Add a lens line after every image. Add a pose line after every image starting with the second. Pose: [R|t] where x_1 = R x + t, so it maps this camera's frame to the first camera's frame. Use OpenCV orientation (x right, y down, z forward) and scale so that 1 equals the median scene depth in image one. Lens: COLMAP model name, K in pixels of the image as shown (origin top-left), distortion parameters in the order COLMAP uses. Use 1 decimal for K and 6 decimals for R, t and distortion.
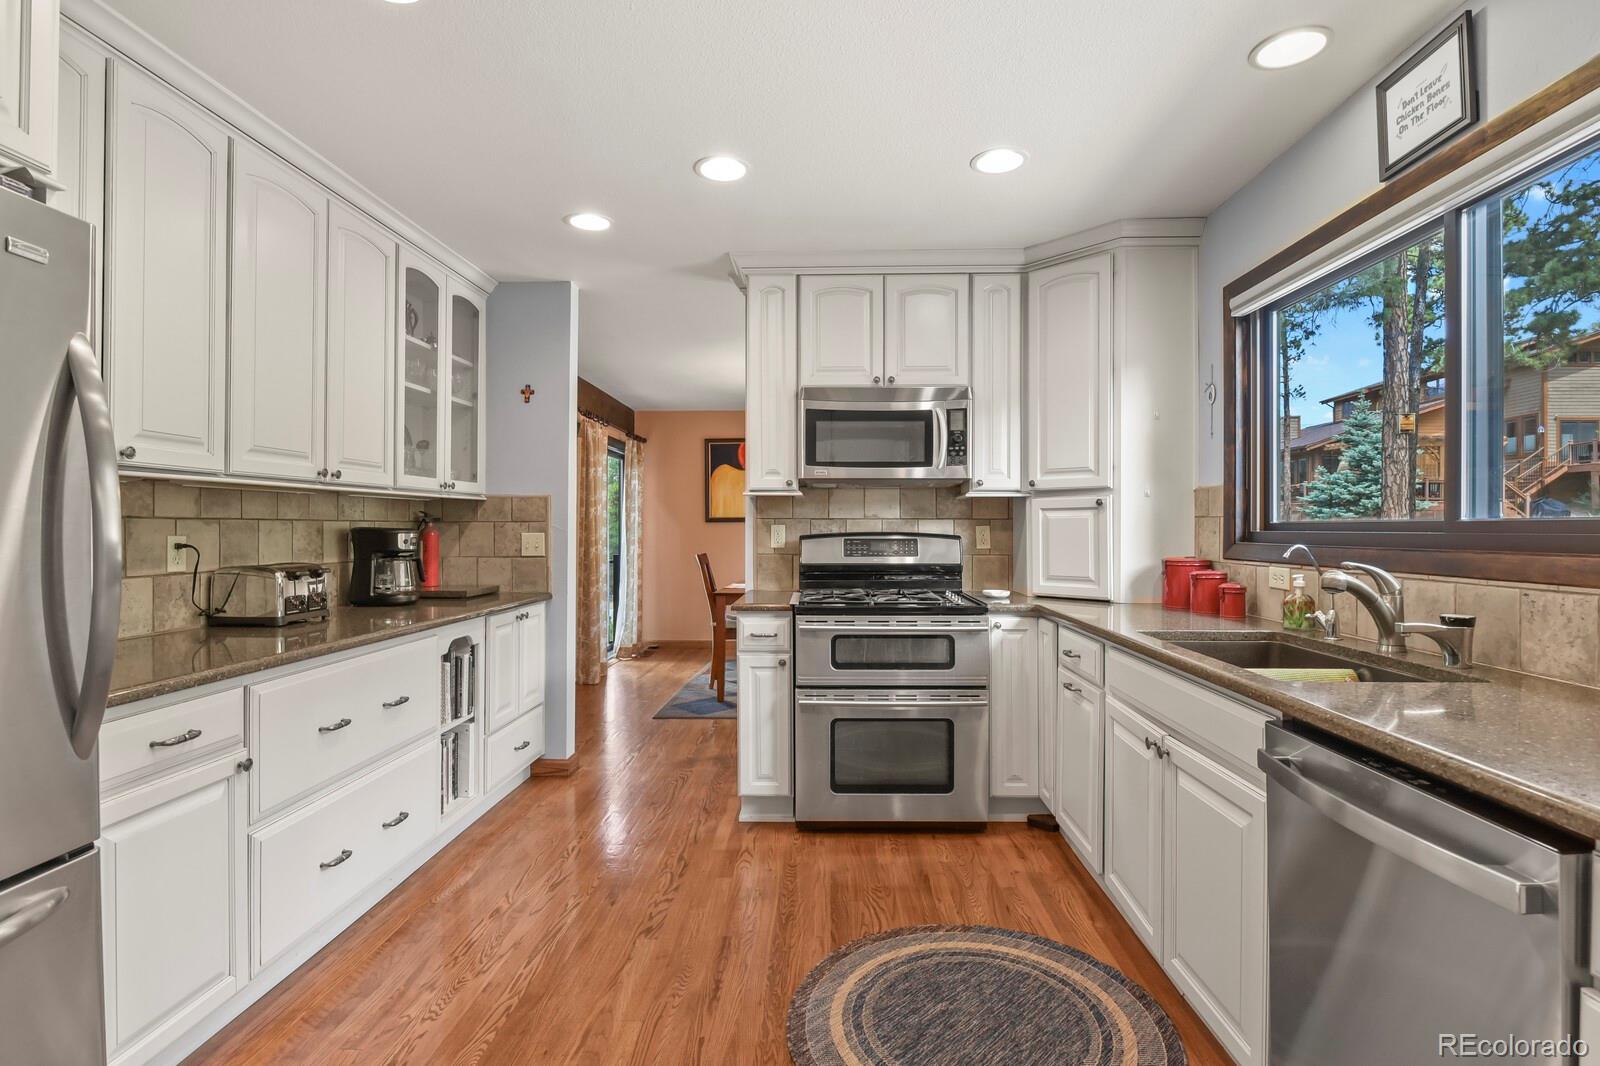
lens RADIAL K [[782.4, 0, 803.0], [0, 782.4, 529.7], [0, 0, 1]] dist [-0.003766, -0.004222]
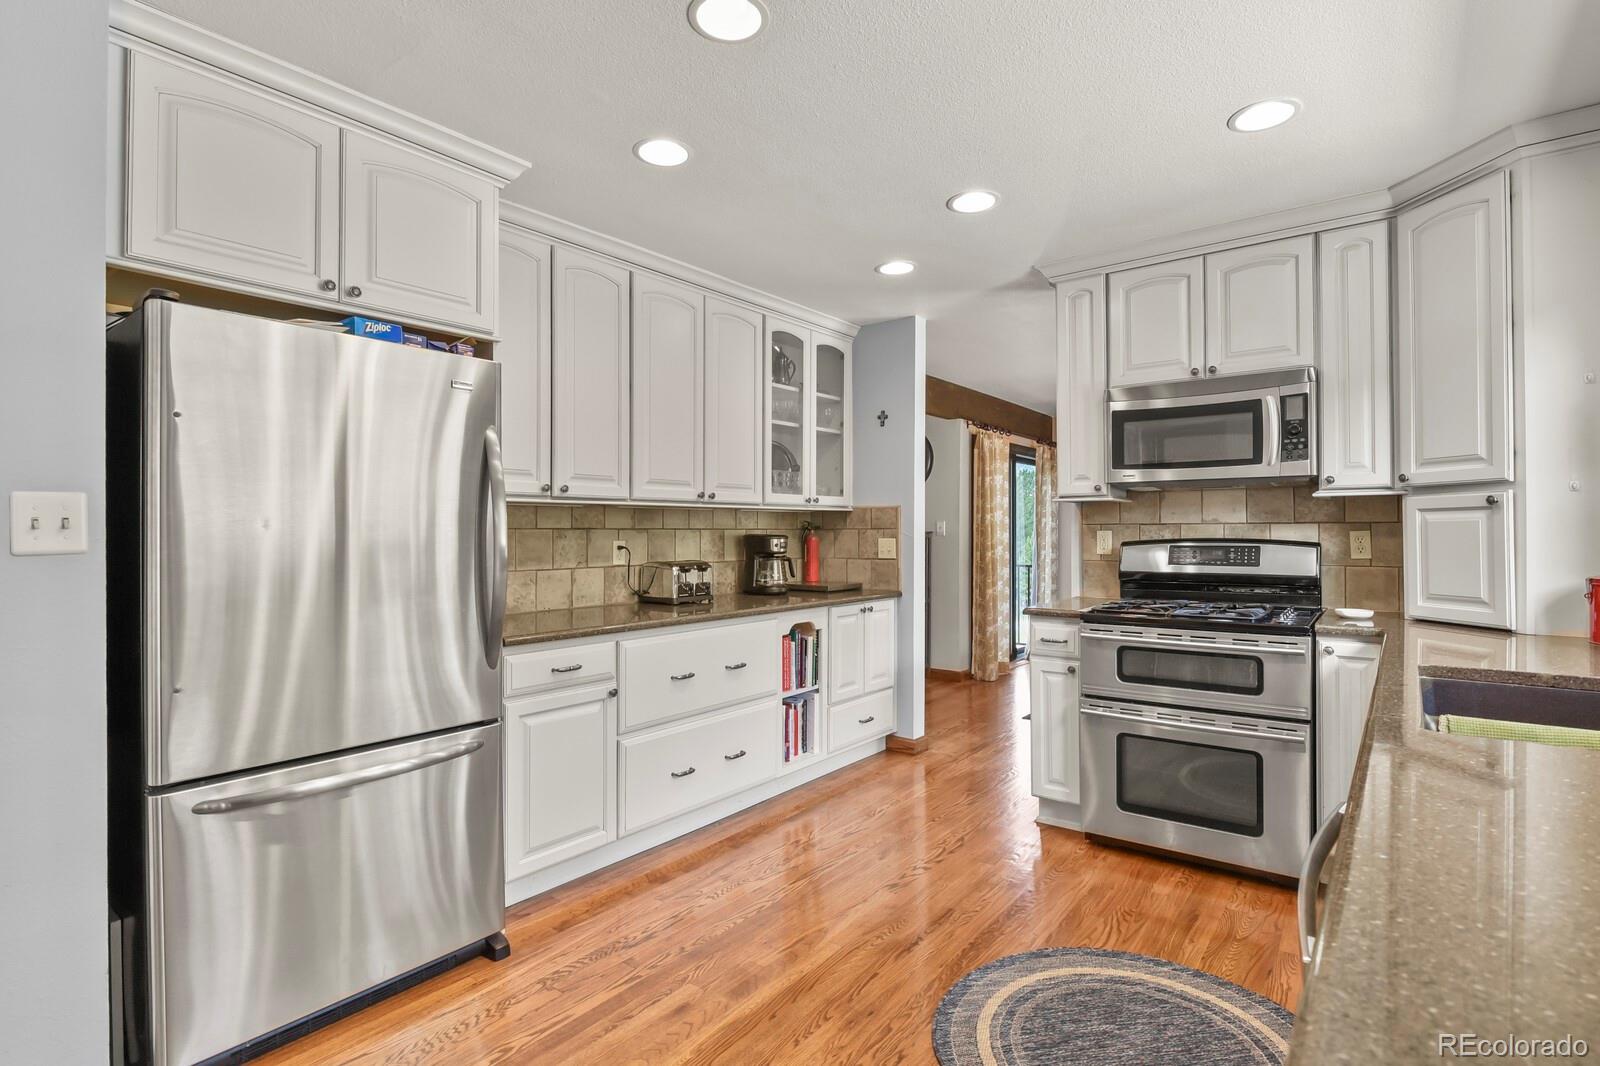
lens RADIAL K [[782.4, 0, 809.9], [0, 782.4, 531.6], [0, 0, 1]] dist [-0.003766, -0.004222]
pose [[0.810506, -0.003654, -0.585719, 0.285853], [0.001766, 0.999991, -0.003795, -0.002560], [0.585728, 0.002041, 0.810505, -0.003154]]
